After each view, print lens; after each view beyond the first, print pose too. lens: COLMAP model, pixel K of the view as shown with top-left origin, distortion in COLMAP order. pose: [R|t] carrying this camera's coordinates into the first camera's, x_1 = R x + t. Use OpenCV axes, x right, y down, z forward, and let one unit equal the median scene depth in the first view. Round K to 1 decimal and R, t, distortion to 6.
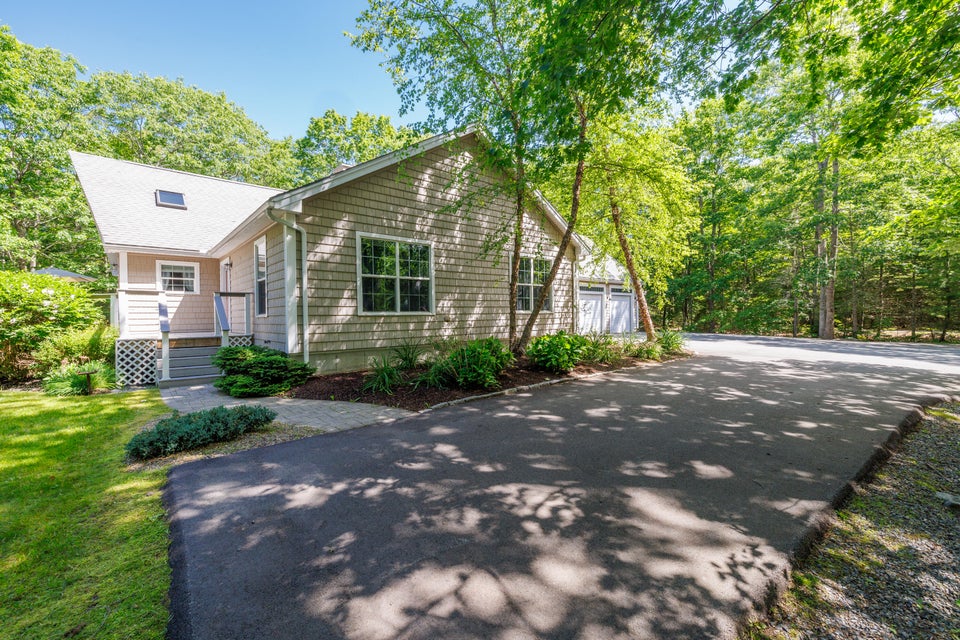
lens RADIAL K [[406.5, 0, 487.3], [0, 406.5, 321.0], [0, 0, 1]] dist [-0.002517, 0.000135]
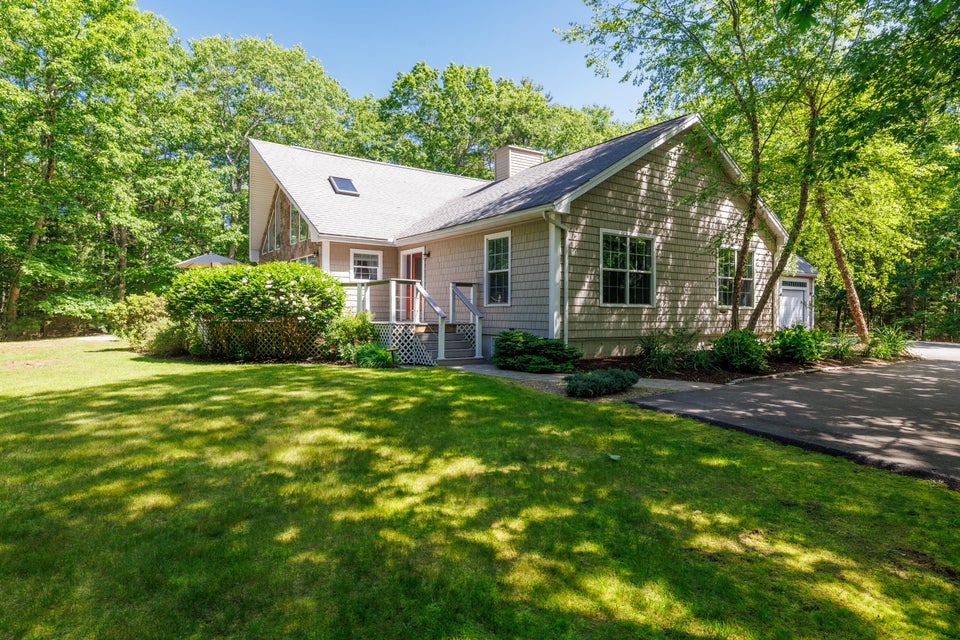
lens RADIAL K [[560.2, 0, 476.0], [0, 560.2, 317.3], [0, 0, 1]] dist [0.004057, 0.000424]
pose [[0.993029, 0.021843, -0.115827, -0.347978], [-0.022369, 0.999745, -0.003244, 0.020156], [0.115726, 0.005813, 0.993264, -0.373861]]
